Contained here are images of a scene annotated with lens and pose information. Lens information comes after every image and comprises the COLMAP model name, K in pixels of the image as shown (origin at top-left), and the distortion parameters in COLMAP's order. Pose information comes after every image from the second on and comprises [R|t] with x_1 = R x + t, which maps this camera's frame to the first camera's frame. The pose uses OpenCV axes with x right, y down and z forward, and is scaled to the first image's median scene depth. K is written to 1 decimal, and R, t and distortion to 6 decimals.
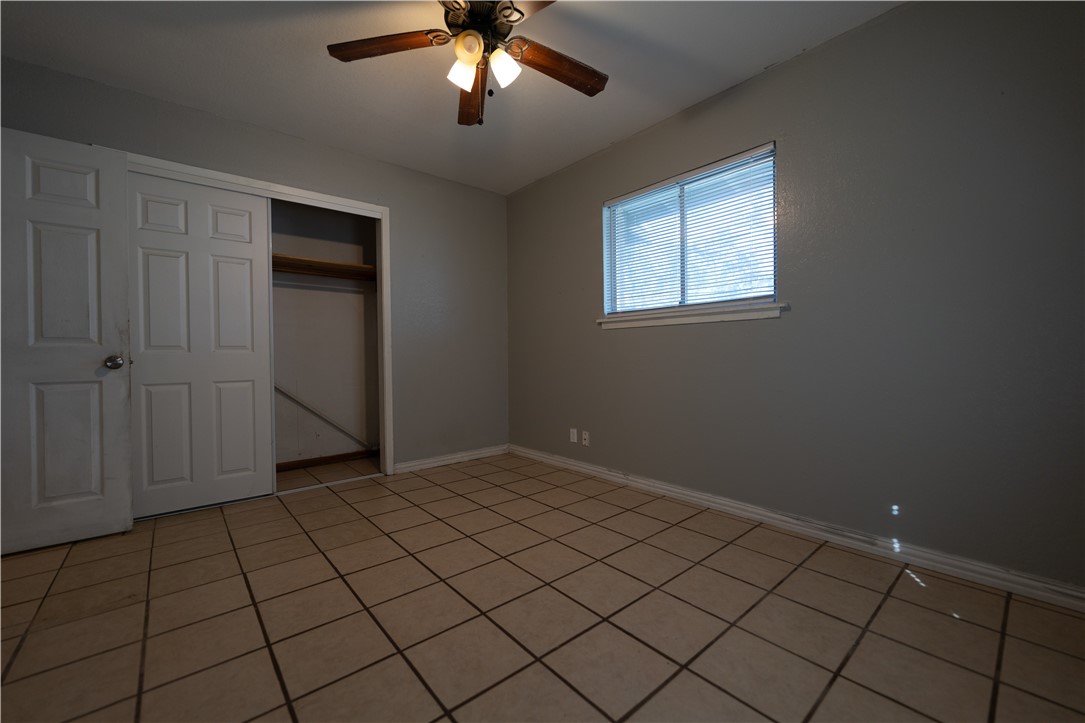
lens RADIAL K [[438.1, 0, 542.2], [0, 438.1, 360.1], [0, 0, 1]] dist [-0.000128, -0.000340]
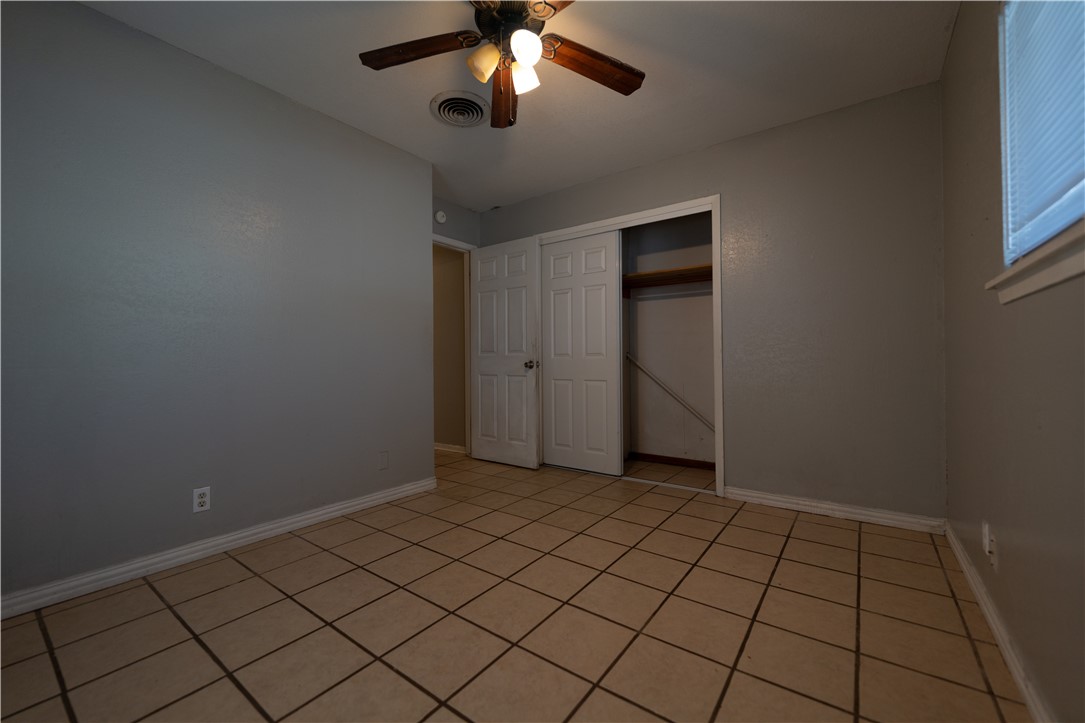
lens RADIAL K [[438.1, 0, 540.4], [0, 438.1, 357.4], [0, 0, 1]] dist [-0.000128, -0.000340]
pose [[0.218845, -0.000540, -0.975760, 0.585029], [-0.008384, 0.999962, -0.002434, -0.016293], [0.975724, 0.008713, 0.218832, 0.614755]]
